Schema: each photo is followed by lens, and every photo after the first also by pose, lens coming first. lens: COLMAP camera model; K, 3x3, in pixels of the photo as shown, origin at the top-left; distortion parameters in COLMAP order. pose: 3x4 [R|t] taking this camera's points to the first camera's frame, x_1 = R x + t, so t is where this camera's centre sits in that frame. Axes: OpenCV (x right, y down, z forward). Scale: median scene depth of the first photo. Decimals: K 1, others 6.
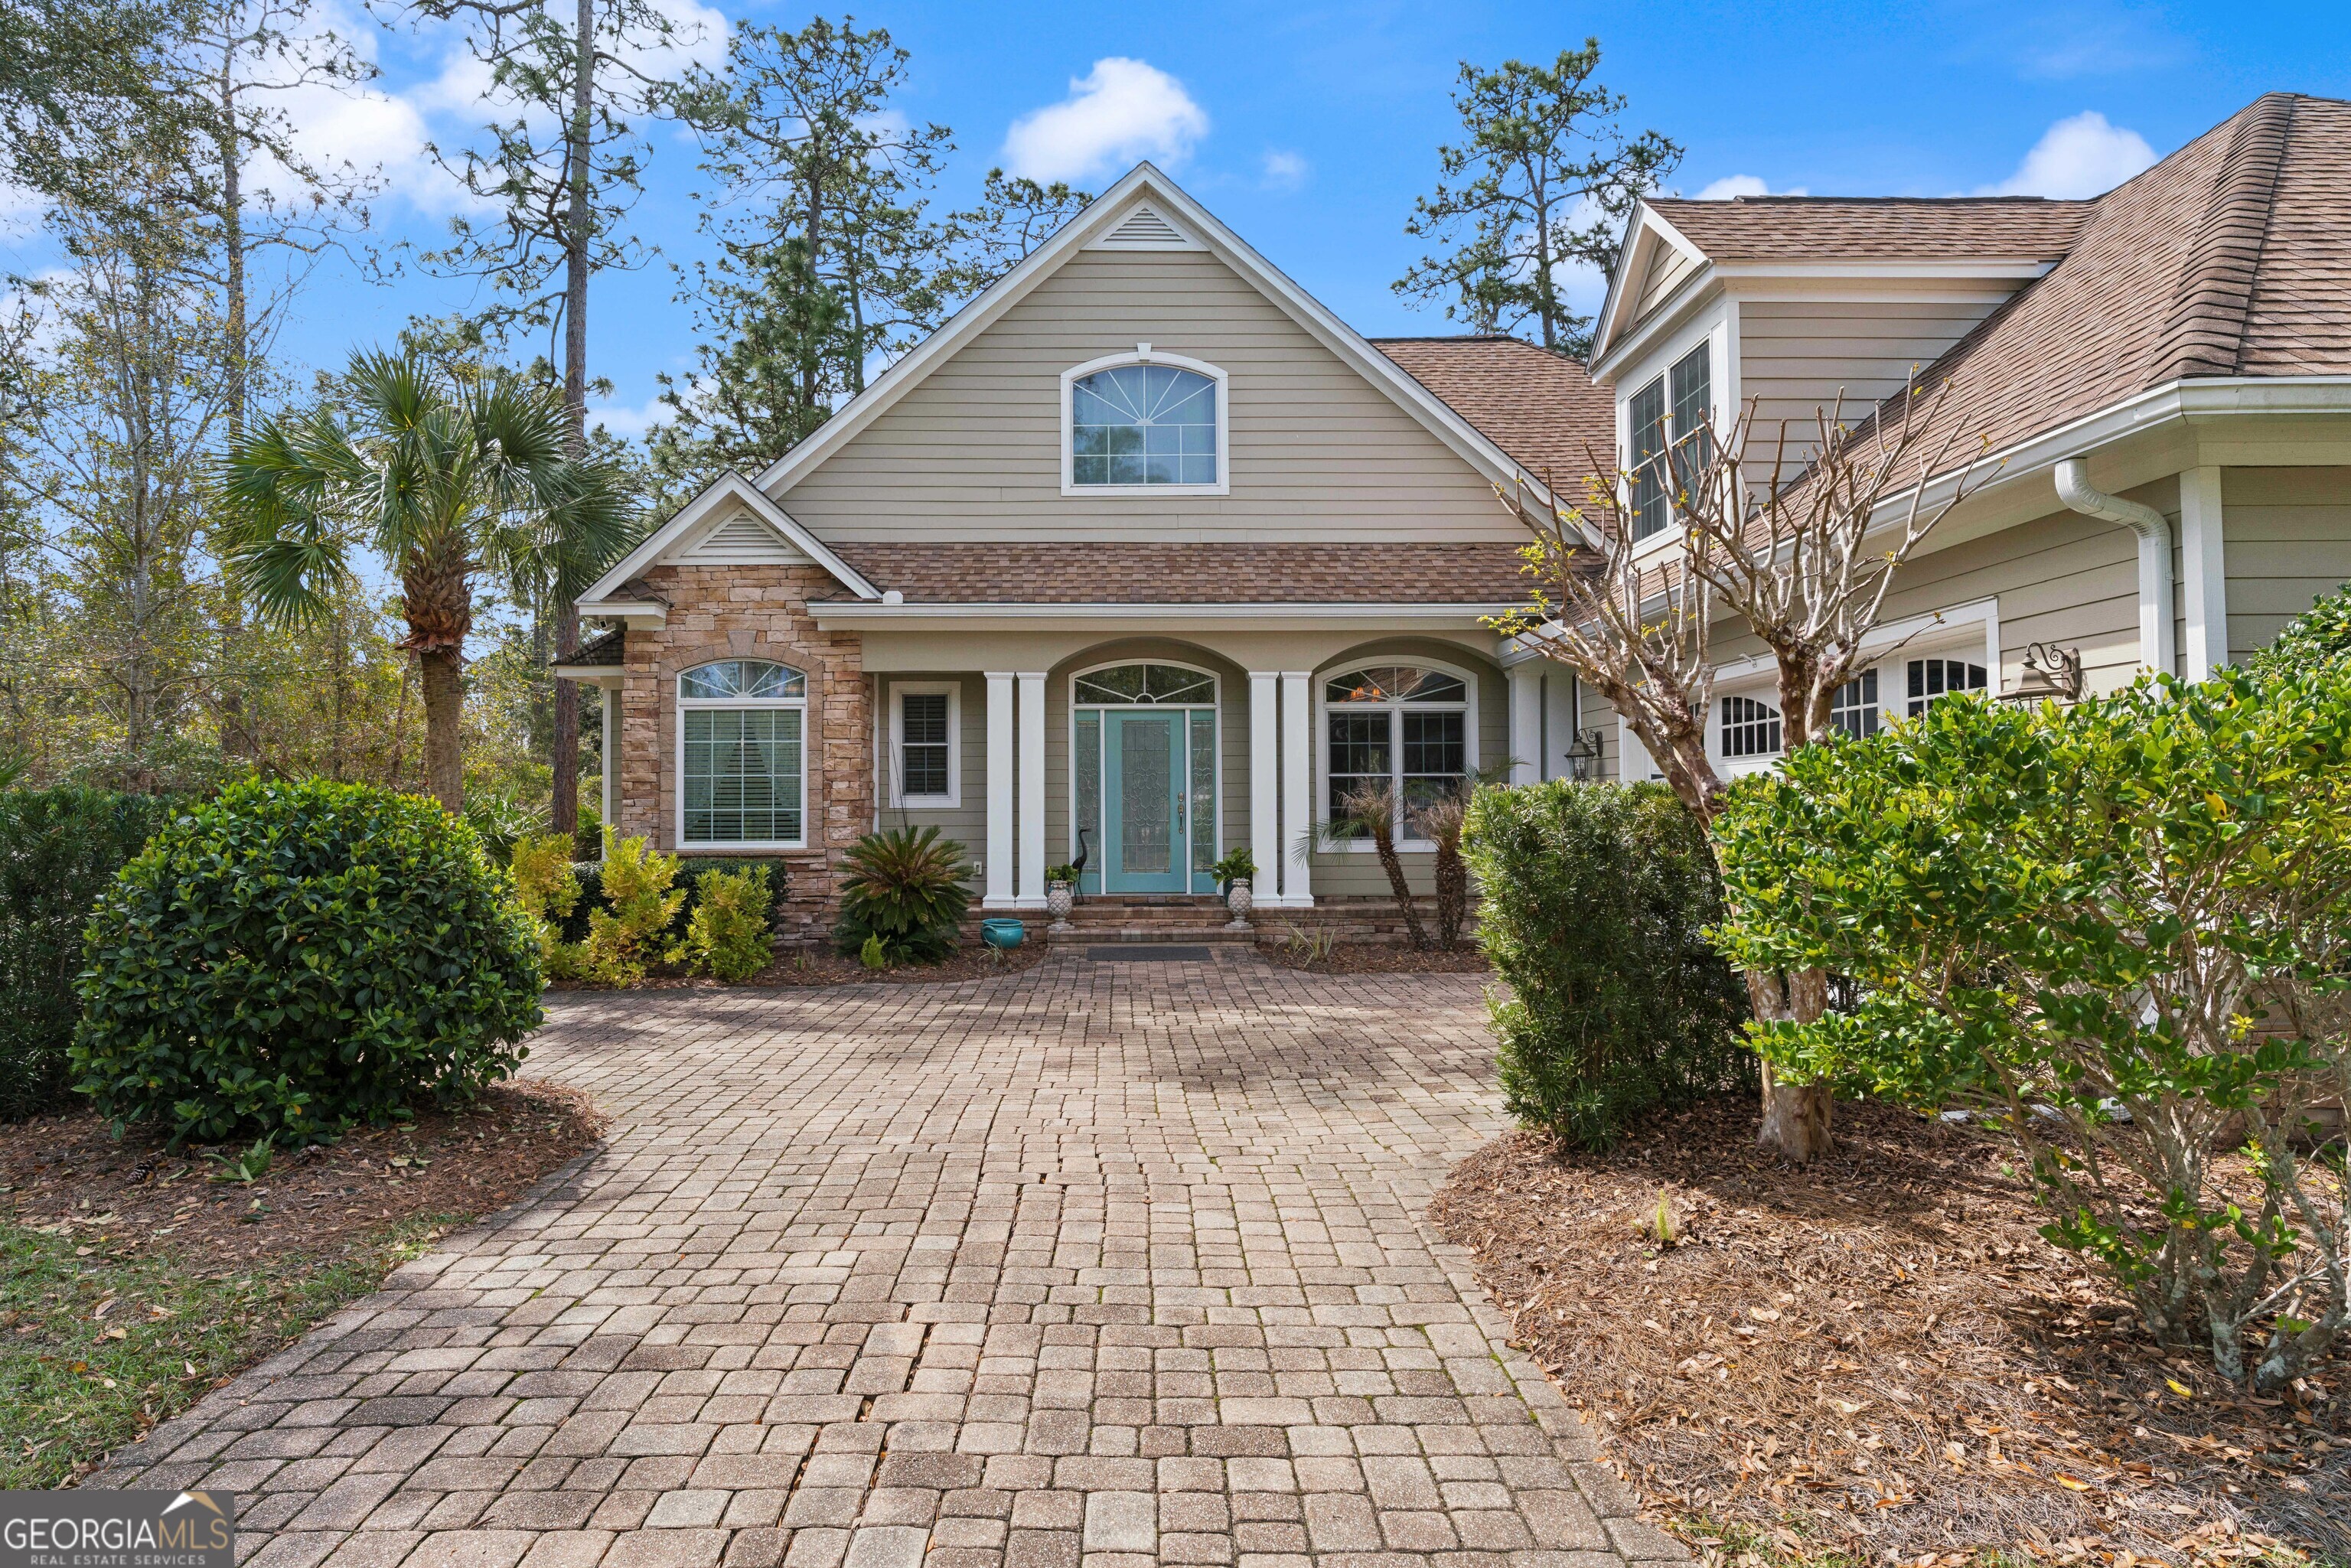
lens RADIAL K [[1330.4, 0, 1120.4], [0, 1330.4, 770.5], [0, 0, 1]] dist [0.002886, 0.000669]
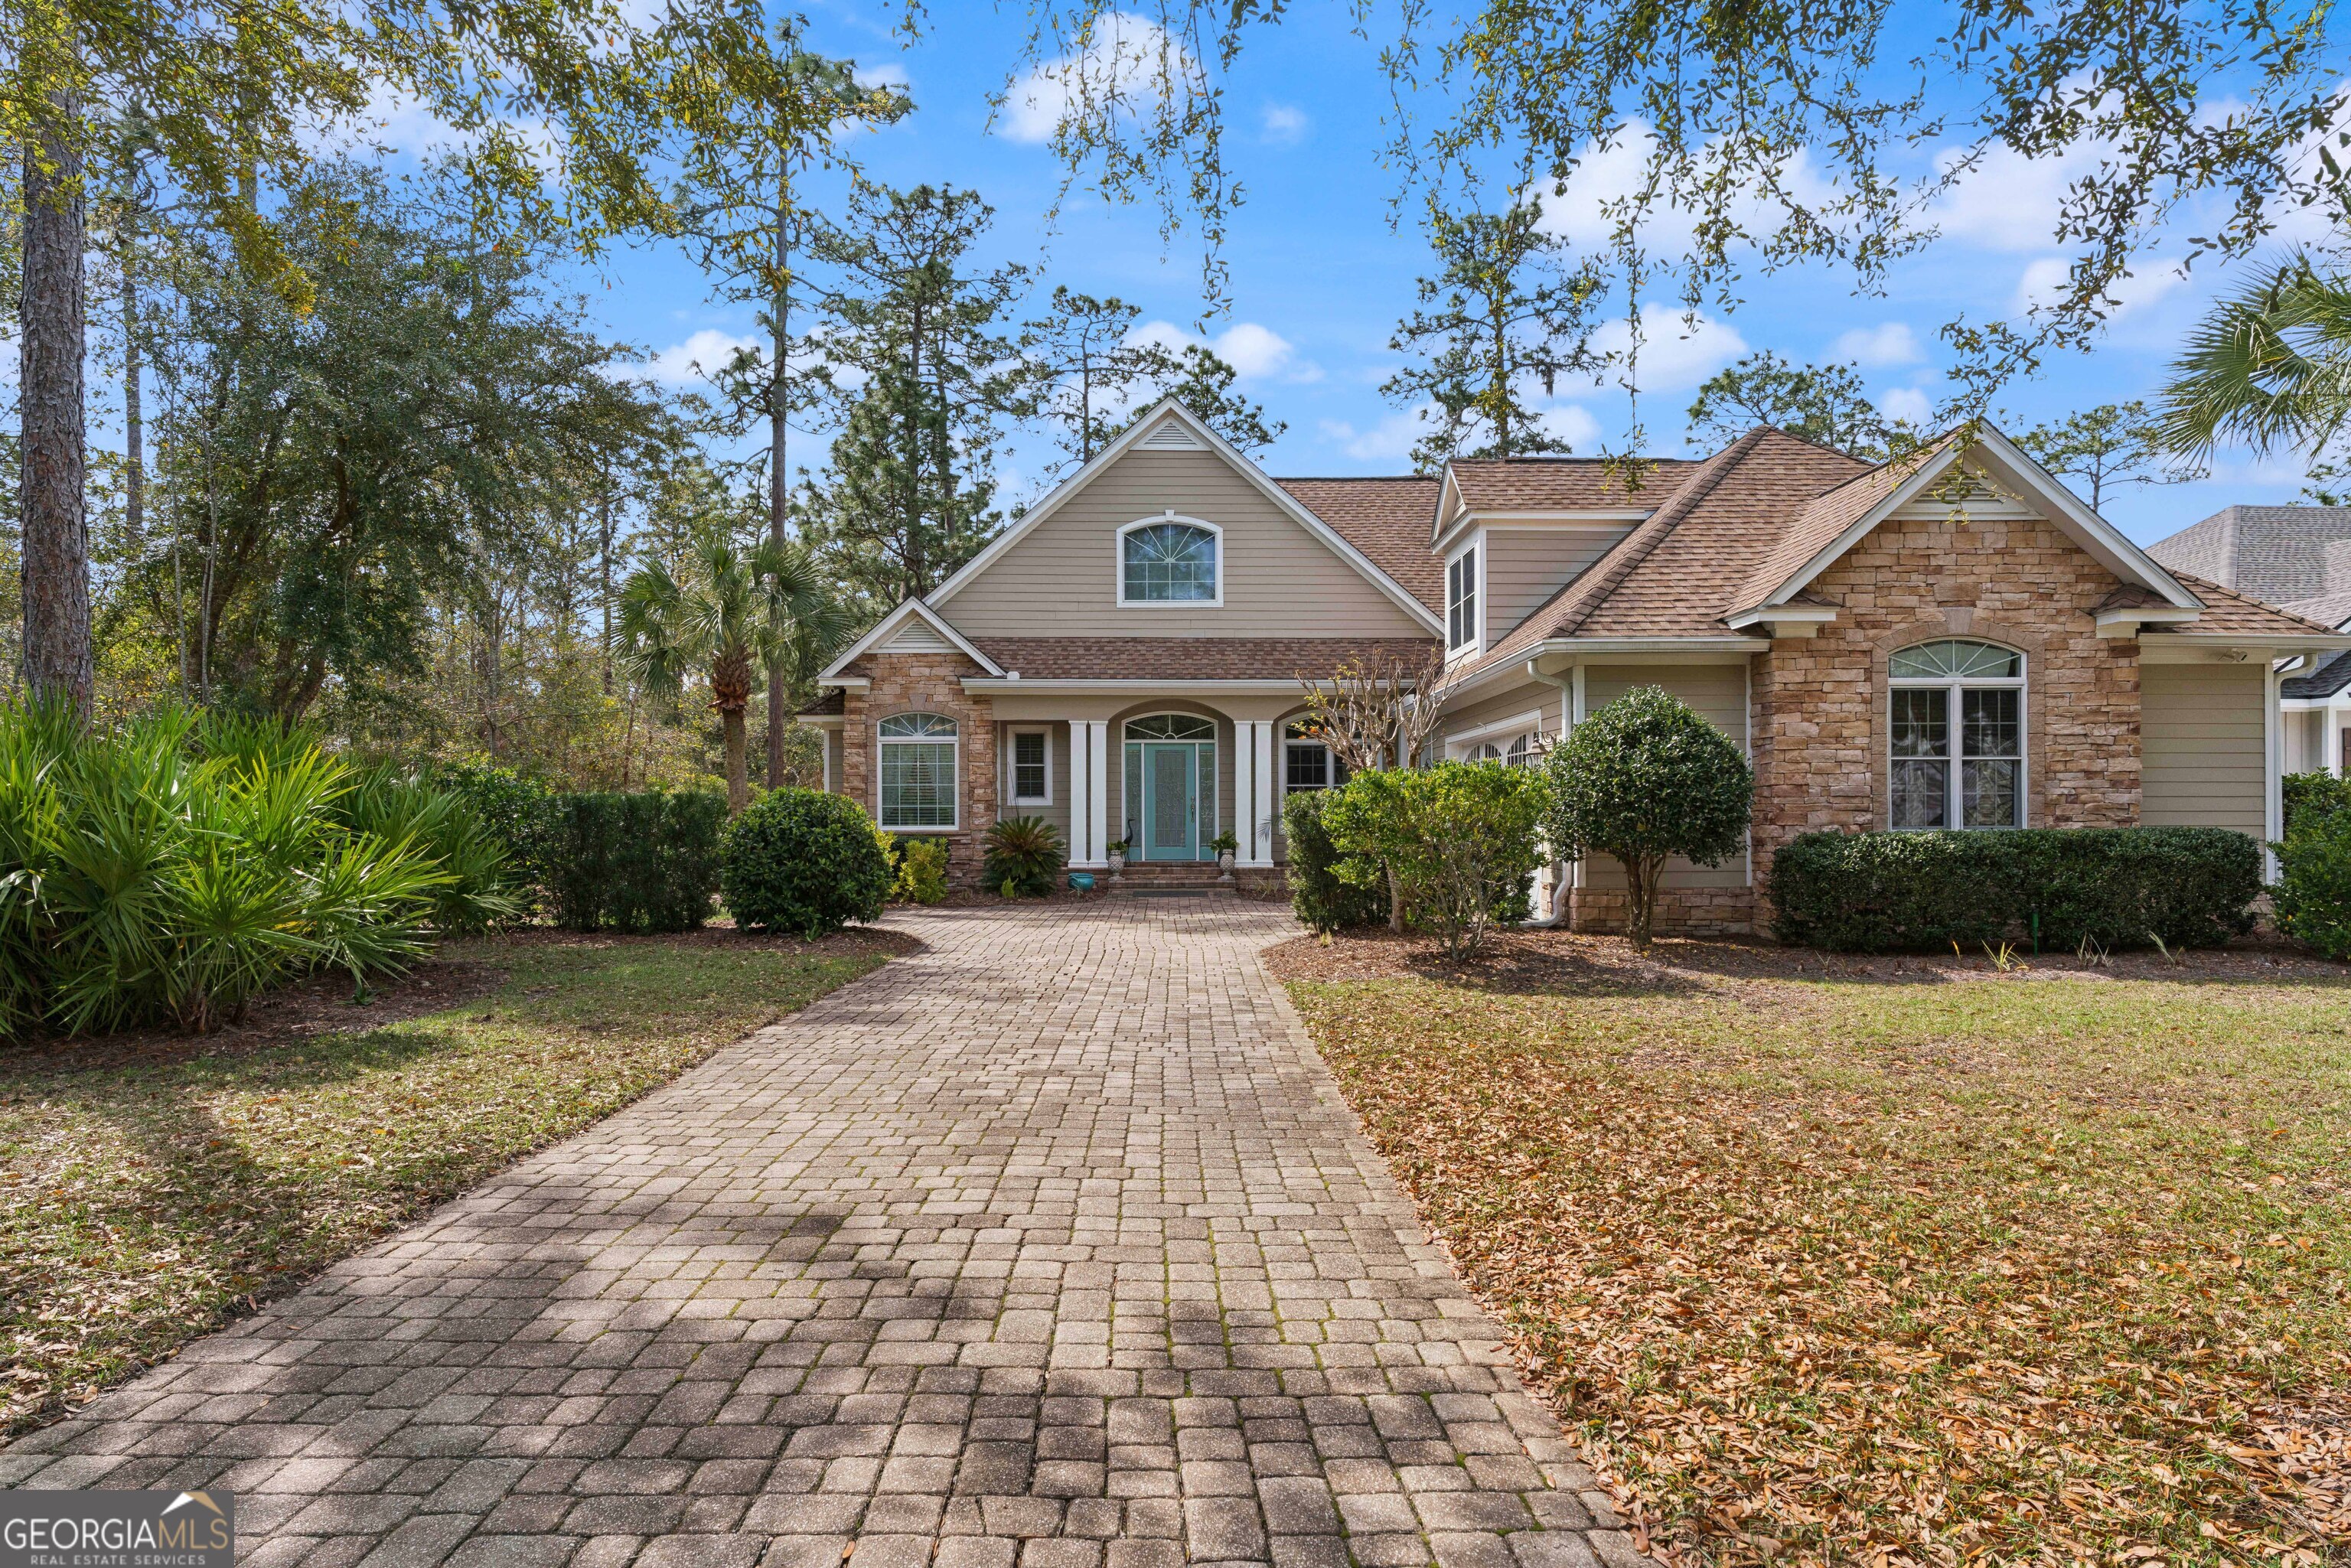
lens RADIAL K [[1330.4, 0, 1166.2], [0, 1330.4, 807.1], [0, 0, 1]] dist [0.002886, 0.000669]
pose [[0.999995, 0.001736, -0.002647, 0.019062], [-0.001670, 0.999694, 0.024686, -0.009448], [0.002689, -0.024682, 0.999692, -0.593018]]
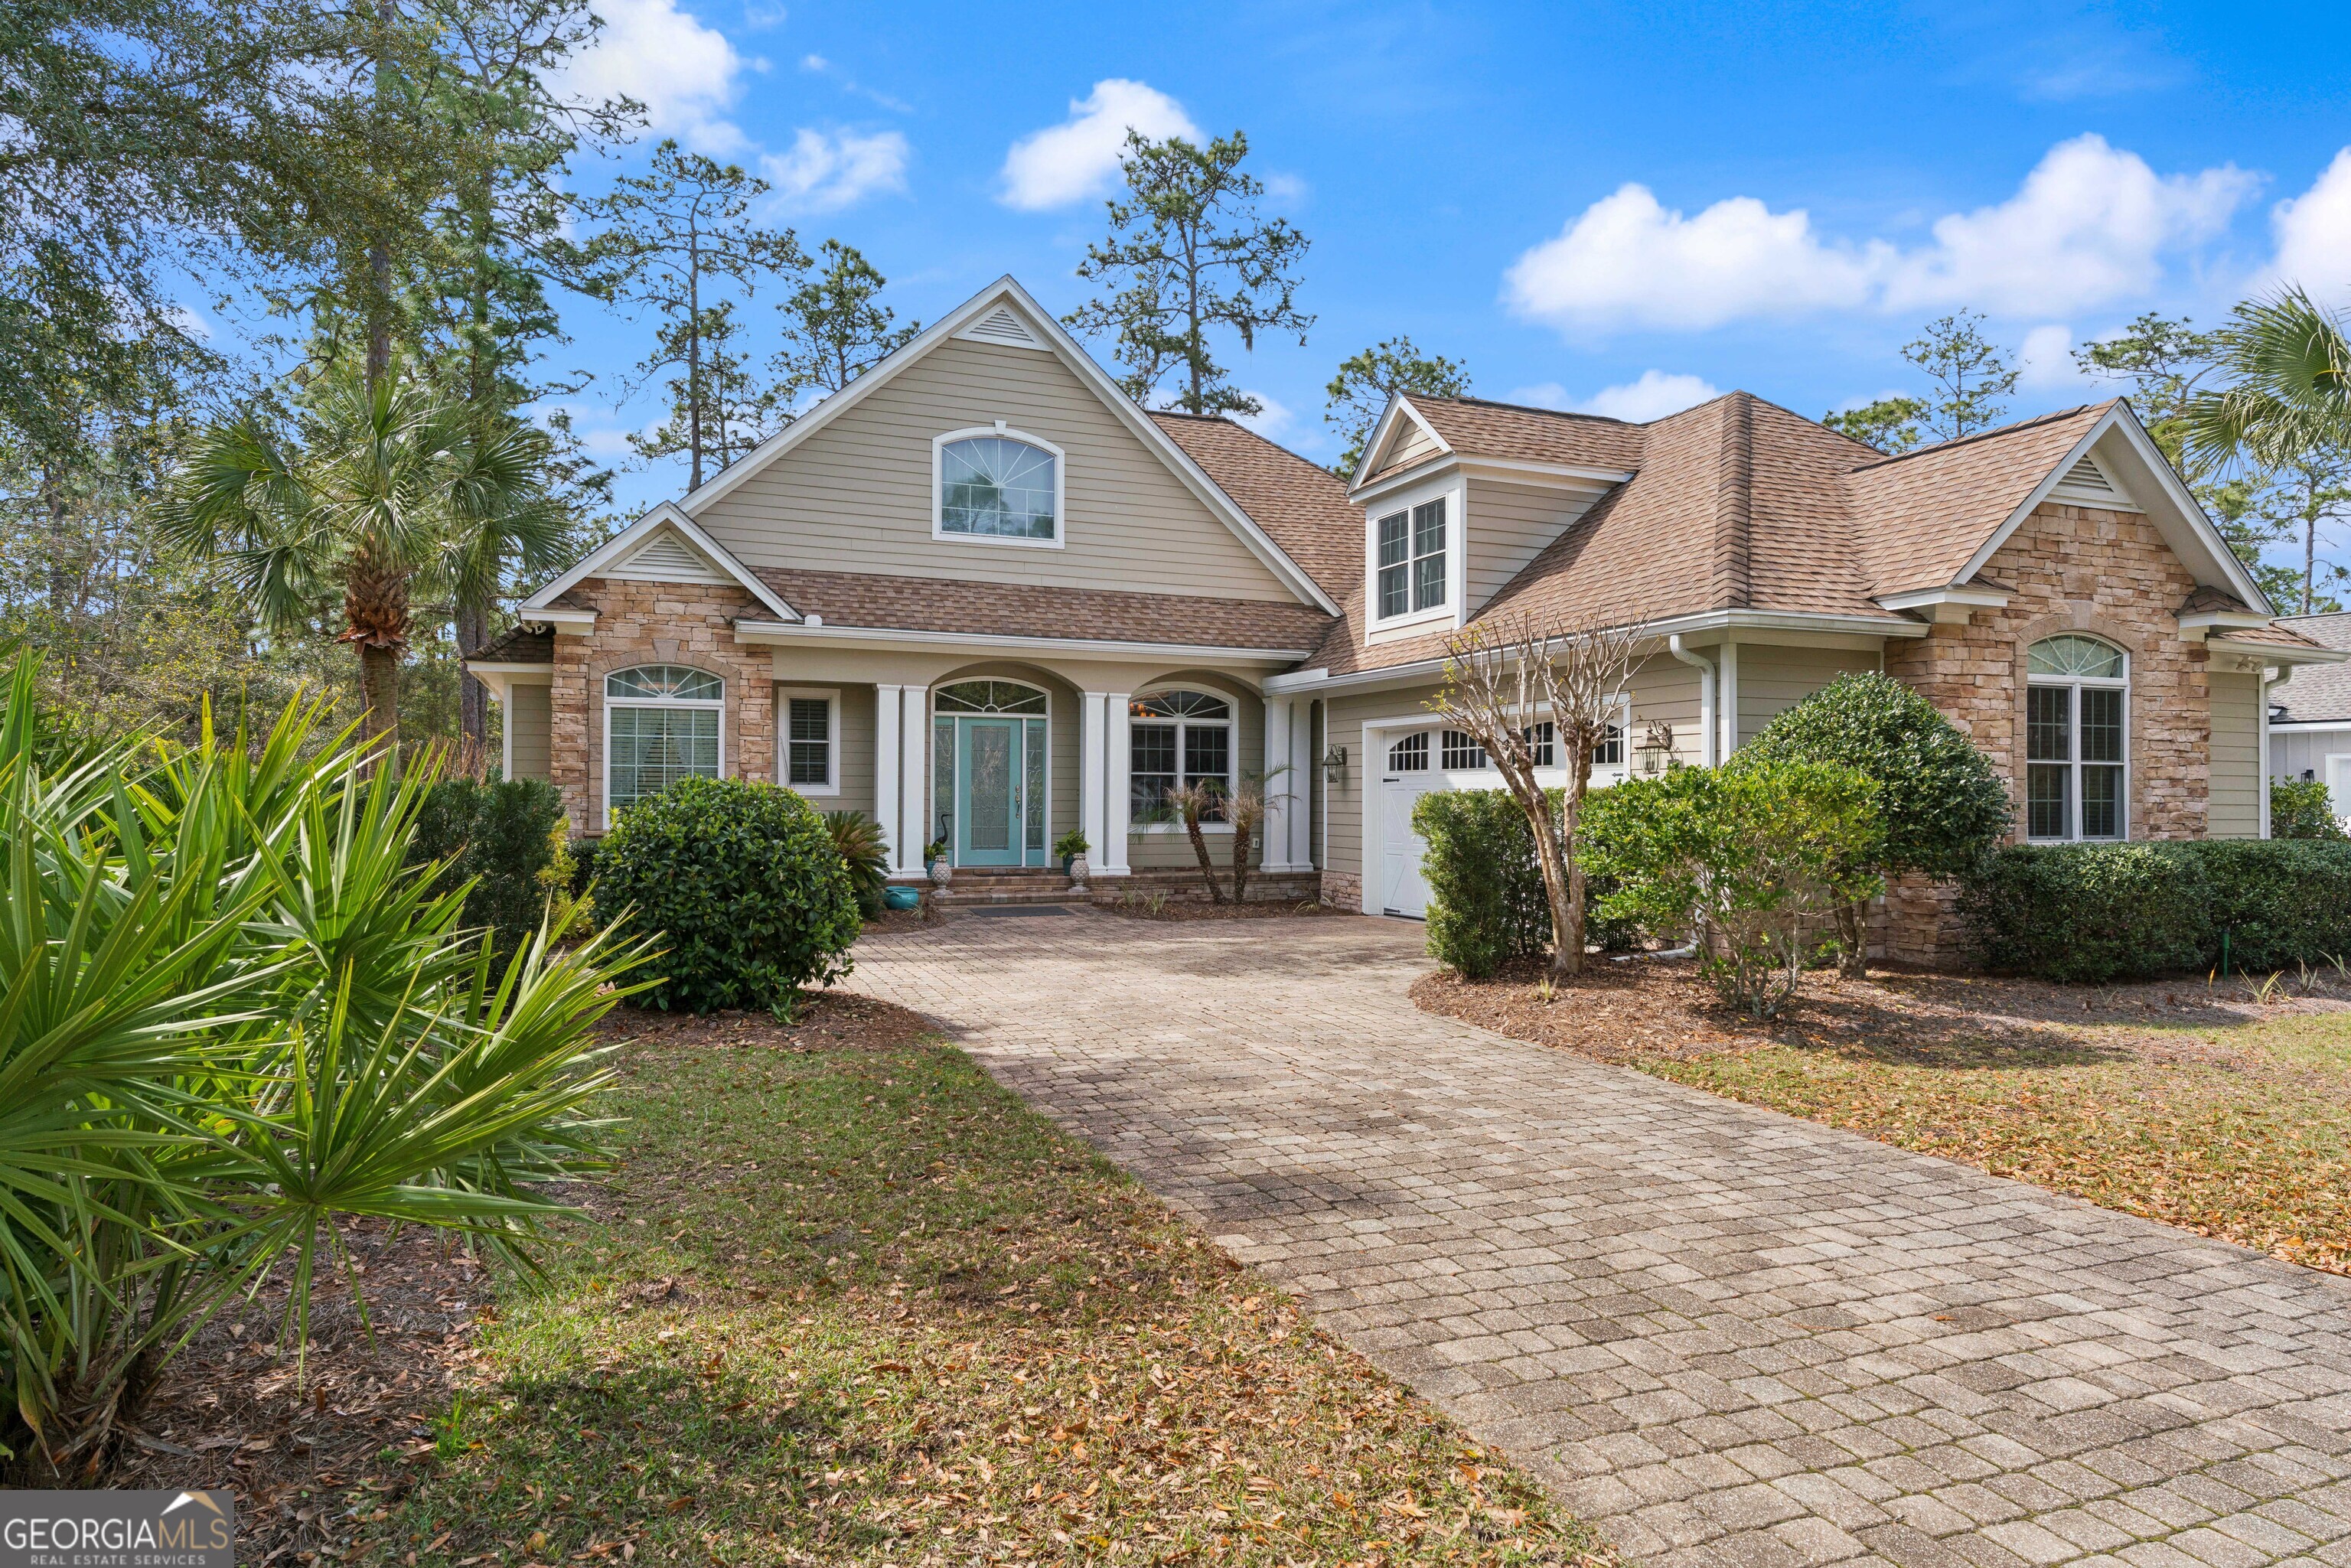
lens RADIAL K [[1423.5, 0, 1169.2], [0, 1423.5, 780.4], [0, 0, 1]] dist [-0.001536, 0.000947]
pose [[0.930146, 0.015099, 0.366879, -0.322892], [-0.021744, 0.999666, 0.013987, -0.010080], [-0.366545, -0.020988, 0.930163, -0.297511]]
